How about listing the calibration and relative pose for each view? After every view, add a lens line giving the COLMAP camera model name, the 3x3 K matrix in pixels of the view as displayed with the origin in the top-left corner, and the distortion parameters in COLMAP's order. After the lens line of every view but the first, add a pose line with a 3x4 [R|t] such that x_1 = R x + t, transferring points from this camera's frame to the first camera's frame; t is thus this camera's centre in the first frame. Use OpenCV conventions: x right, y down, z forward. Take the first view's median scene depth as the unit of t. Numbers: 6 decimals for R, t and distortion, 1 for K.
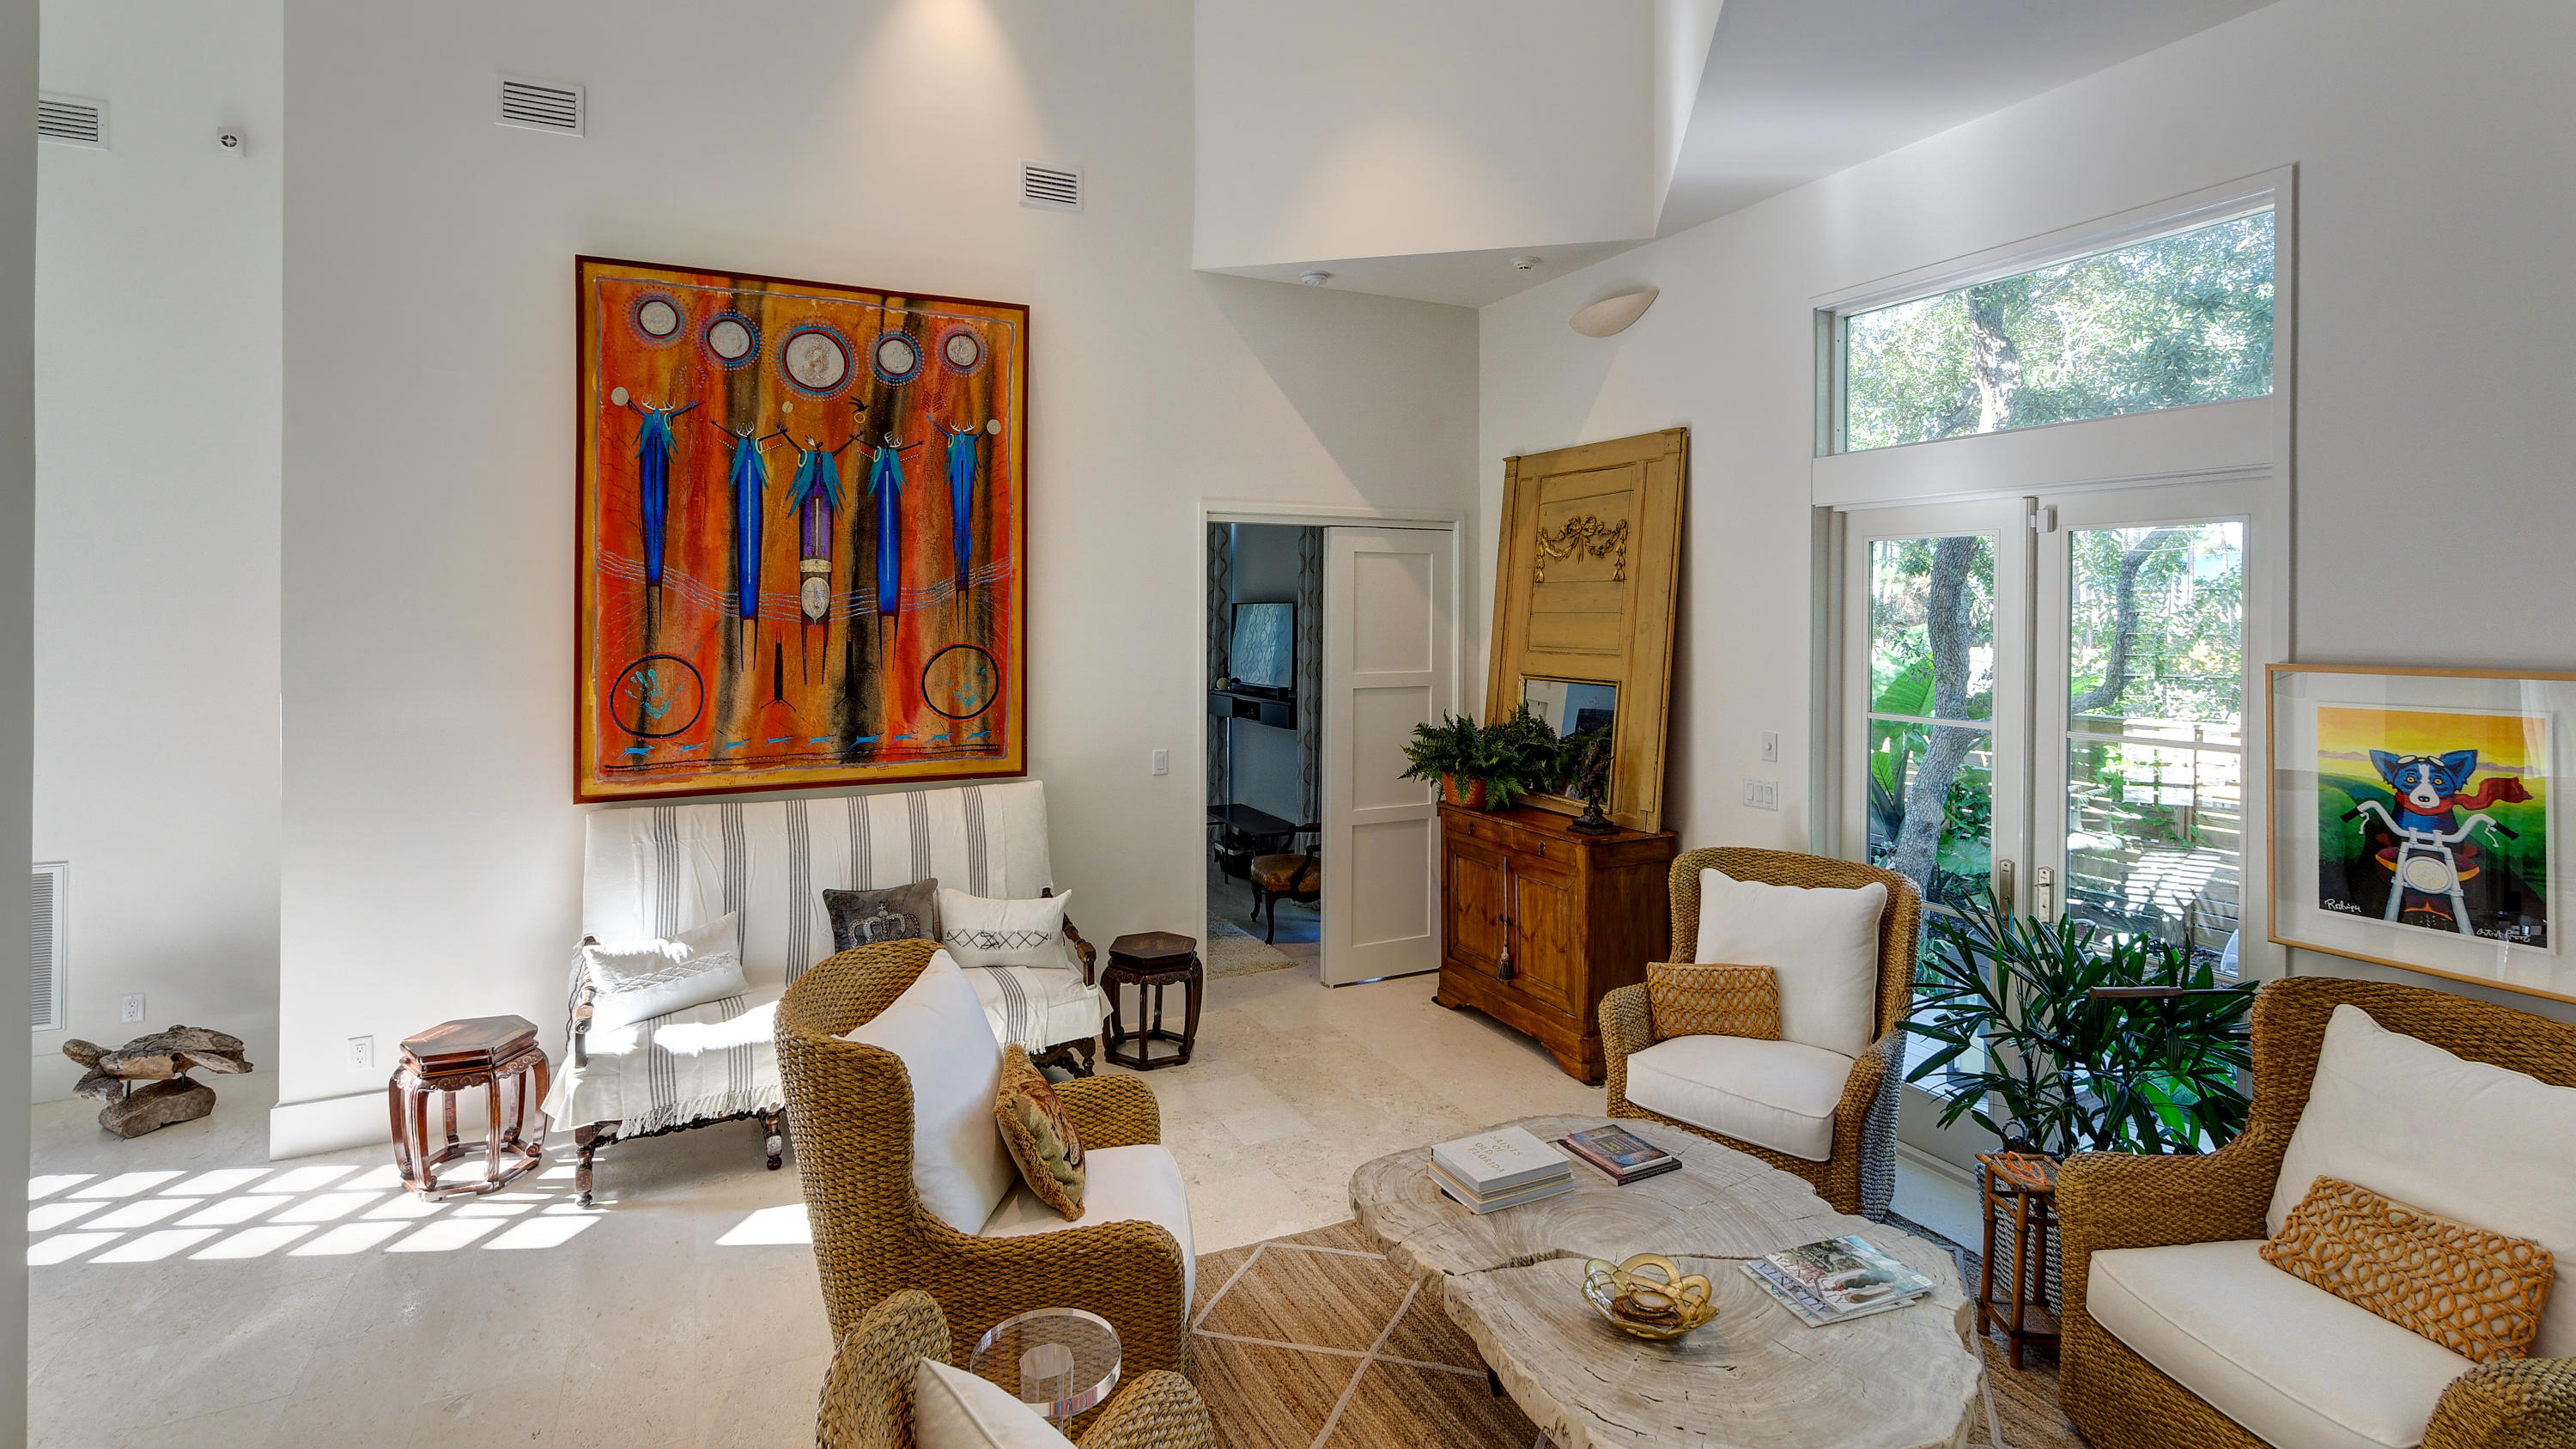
lens RADIAL K [[1184.7, 0, 1258.7], [0, 1184.7, 612.1], [0, 0, 1]] dist [0.001812, 0.000309]
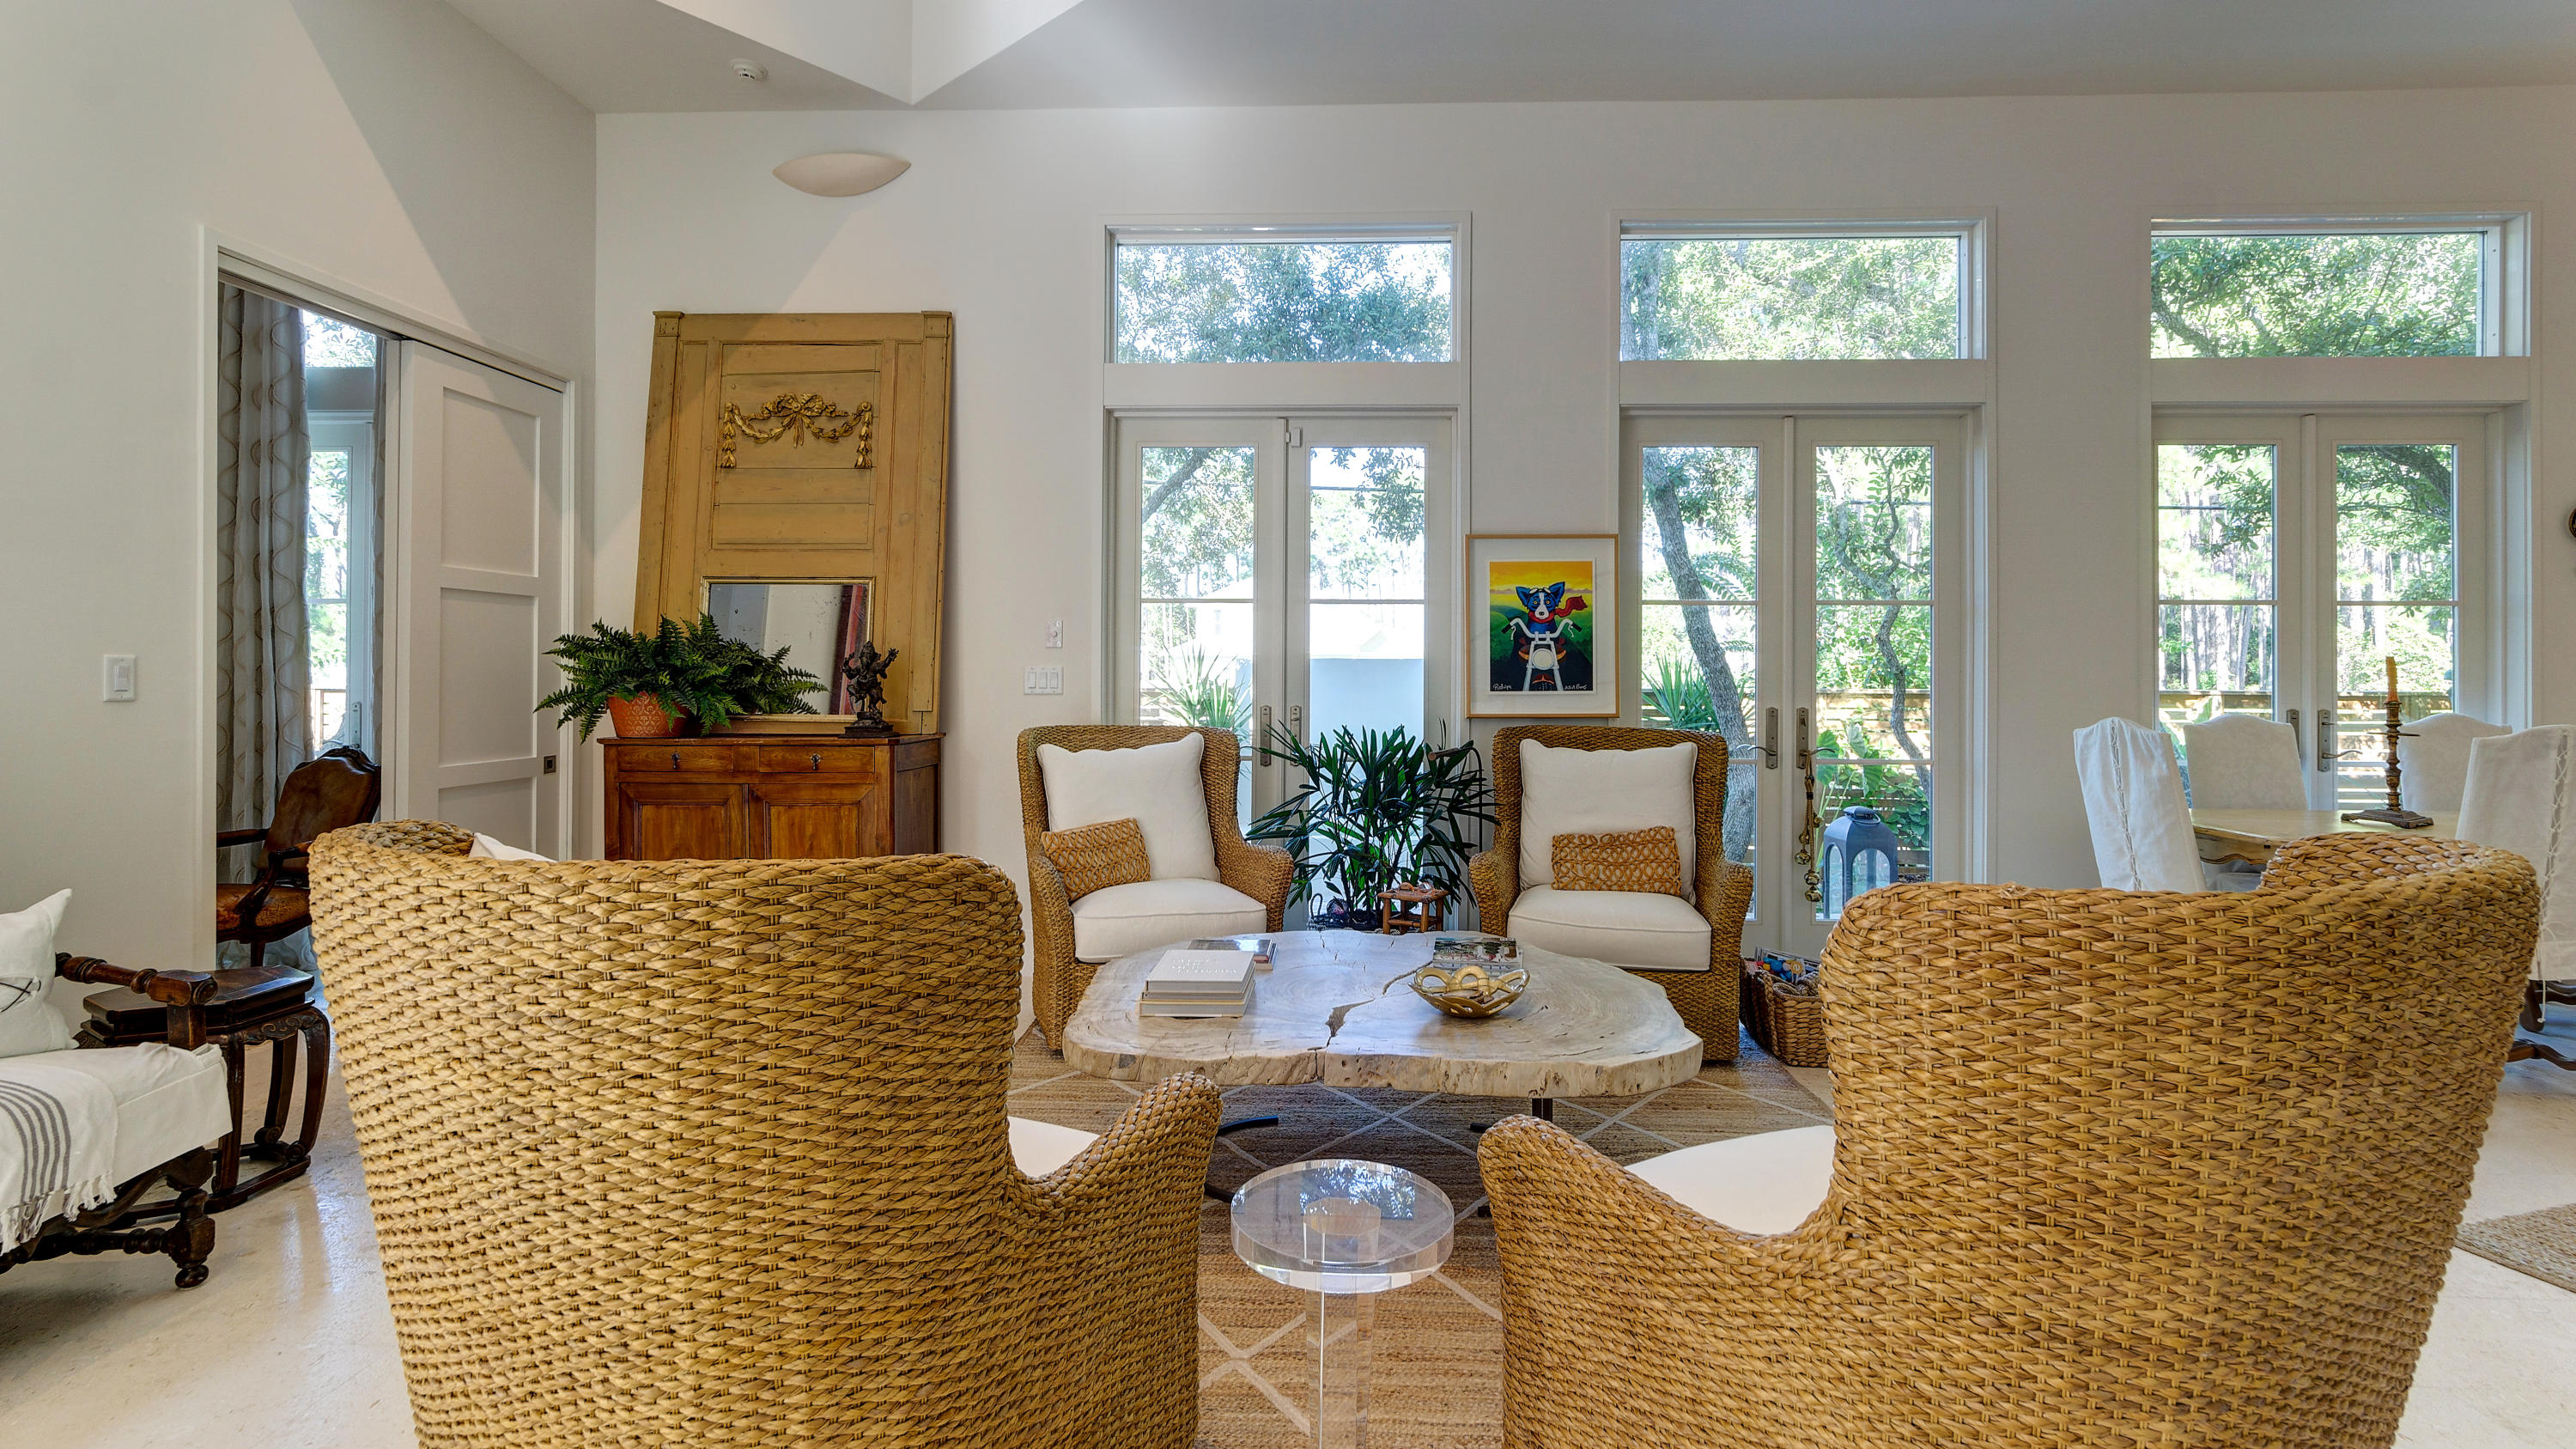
lens RADIAL K [[1161.9, 0, 1321.1], [0, 1161.9, 669.9], [0, 0, 1]] dist [0.002193, -0.000017]
pose [[0.454780, 0.005382, 0.890587, -0.355618], [-0.002221, 0.999985, -0.004909, 0.142501], [-0.890601, 0.000254, 0.454786, 0.311066]]
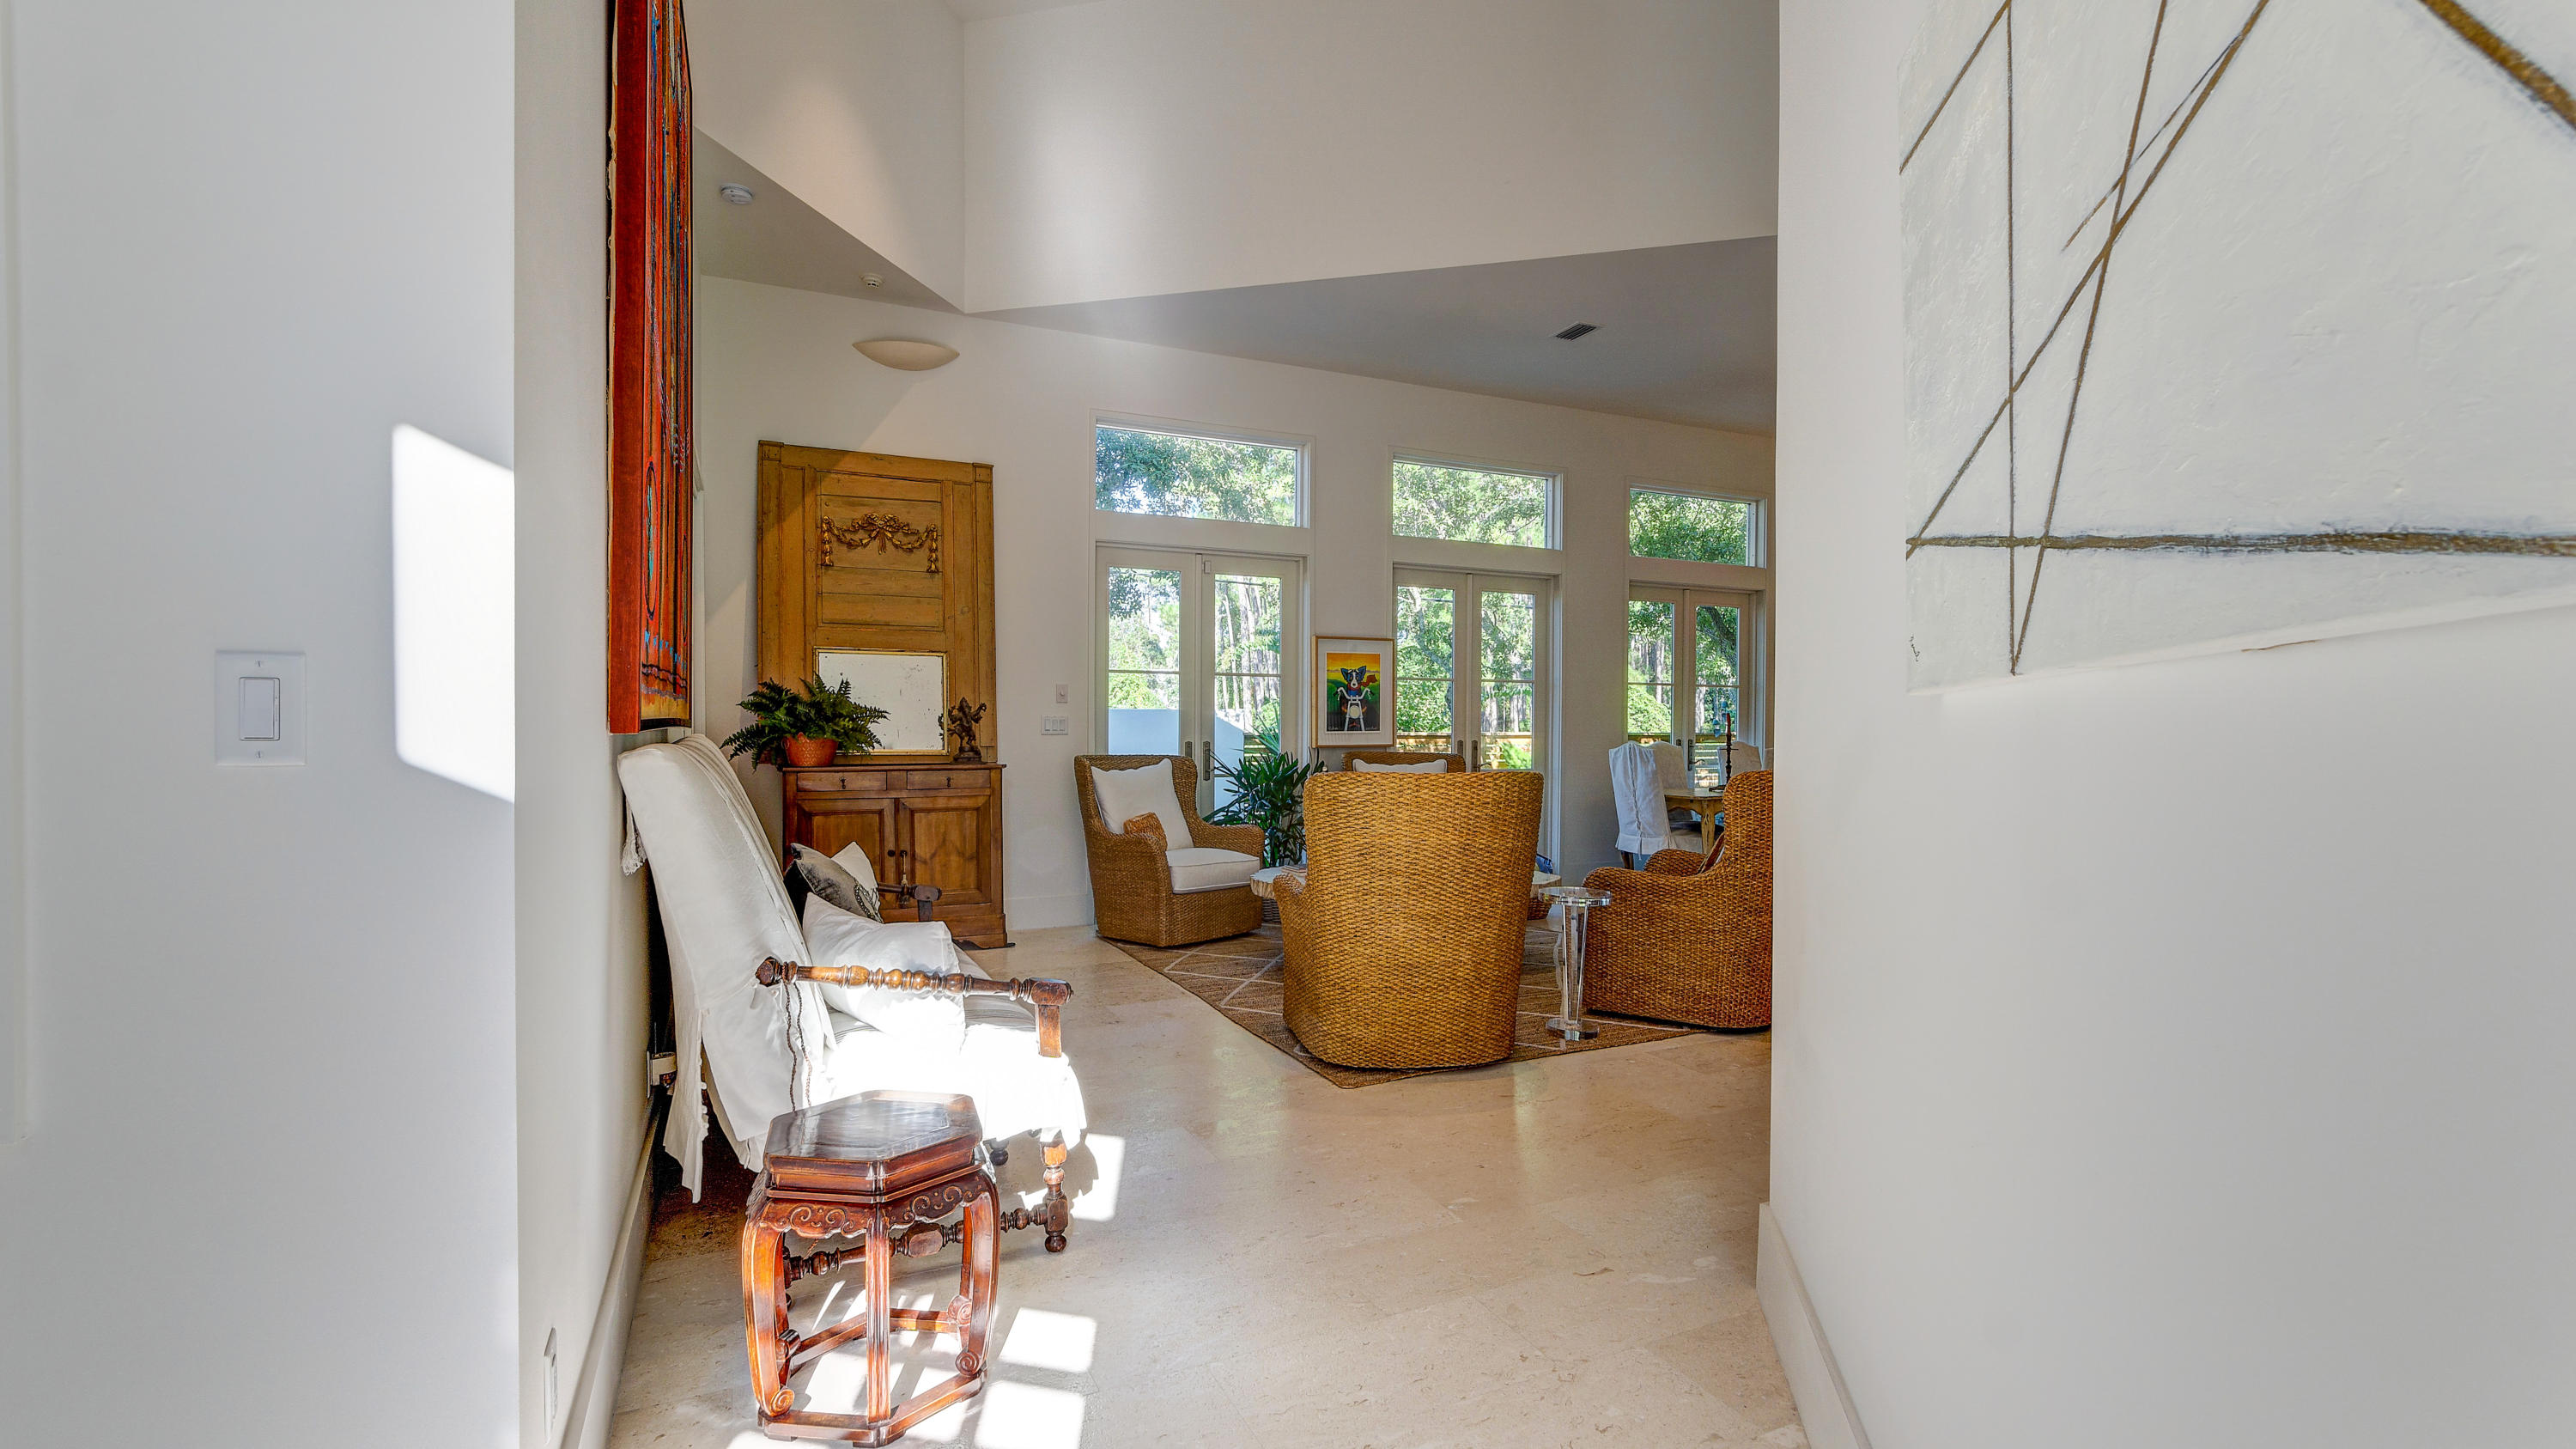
lens RADIAL K [[1204.4, 0, 1277.9], [0, 1204.4, 741.6], [0, 0, 1]] dist [0.001653, 0.000141]
pose [[-0.019972, -0.015515, 0.999680, -1.069260], [-0.001856, 0.999878, 0.015481, 0.143802], [-0.999799, -0.001546, -0.019999, 0.718973]]
